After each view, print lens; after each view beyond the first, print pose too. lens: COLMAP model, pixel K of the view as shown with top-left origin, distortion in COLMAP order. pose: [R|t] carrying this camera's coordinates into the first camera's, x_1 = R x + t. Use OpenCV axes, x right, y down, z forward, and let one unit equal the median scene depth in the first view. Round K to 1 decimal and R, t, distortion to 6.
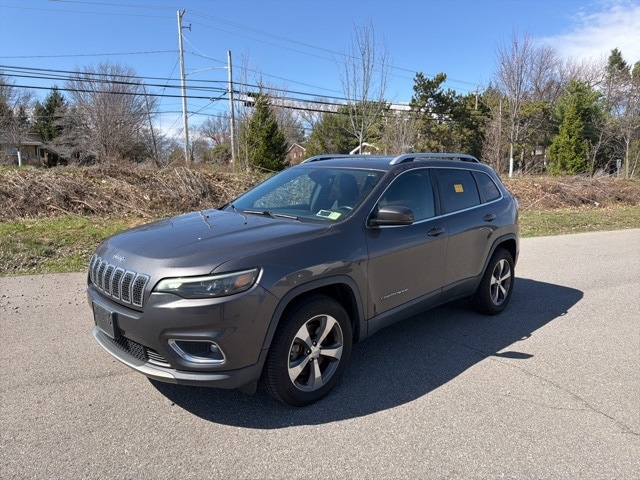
lens RADIAL K [[458.4, 0, 321.8], [0, 458.4, 238.8], [0, 0, 1]] dist [0.033960, -0.037229]
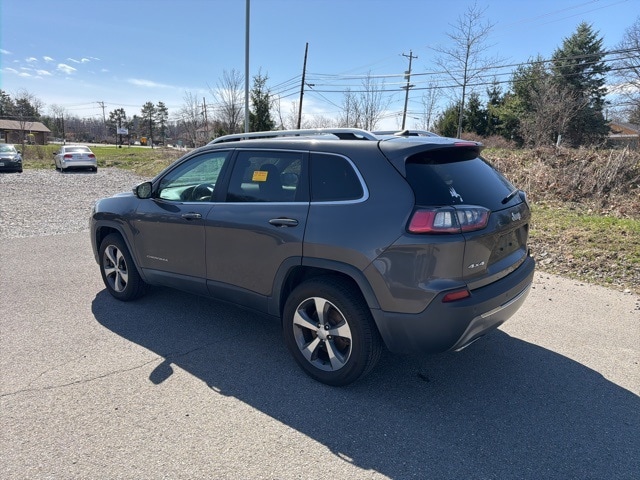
lens RADIAL K [[458.4, 0, 316.4], [0, 458.4, 239.9], [0, 0, 1]] dist [0.033960, -0.037229]
pose [[0.078382, 0.180941, -0.980366, 0.195513], [-0.138712, 0.975805, 0.169009, -0.026855], [0.987226, 0.122741, 0.101584, 0.184822]]
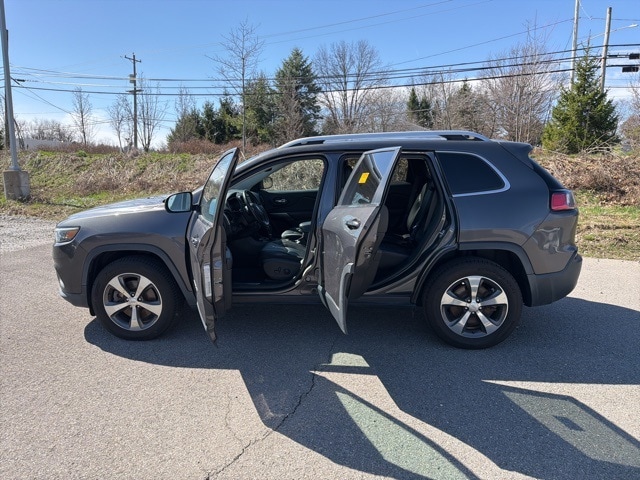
lens RADIAL K [[458.4, 0, 319.4], [0, 458.4, 242.2], [0, 0, 1]] dist [0.033960, -0.037229]
pose [[0.636090, 0.125239, -0.761384, 0.154869], [-0.093264, 0.991985, 0.085254, -0.009156], [0.765958, 0.016780, 0.642671, 0.069691]]
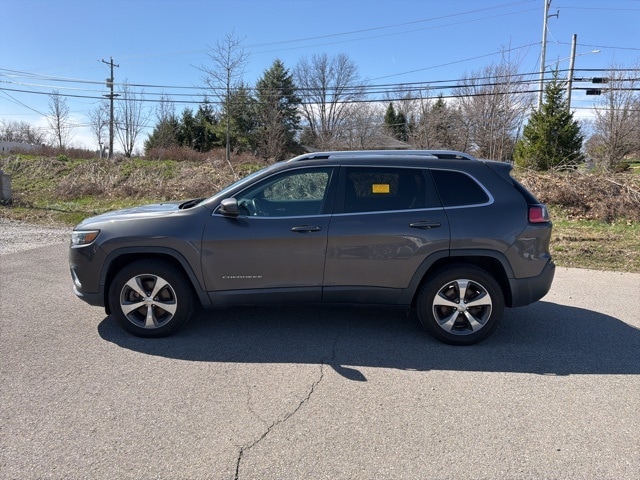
lens RADIAL K [[458.4, 0, 323.8], [0, 458.4, 239.5], [0, 0, 1]] dist [0.033960, -0.037229]
pose [[0.681929, 0.115519, -0.722239, 0.159292], [-0.111734, 0.992312, 0.053219, -0.008016], [0.722834, 0.044406, 0.689593, 0.051831]]
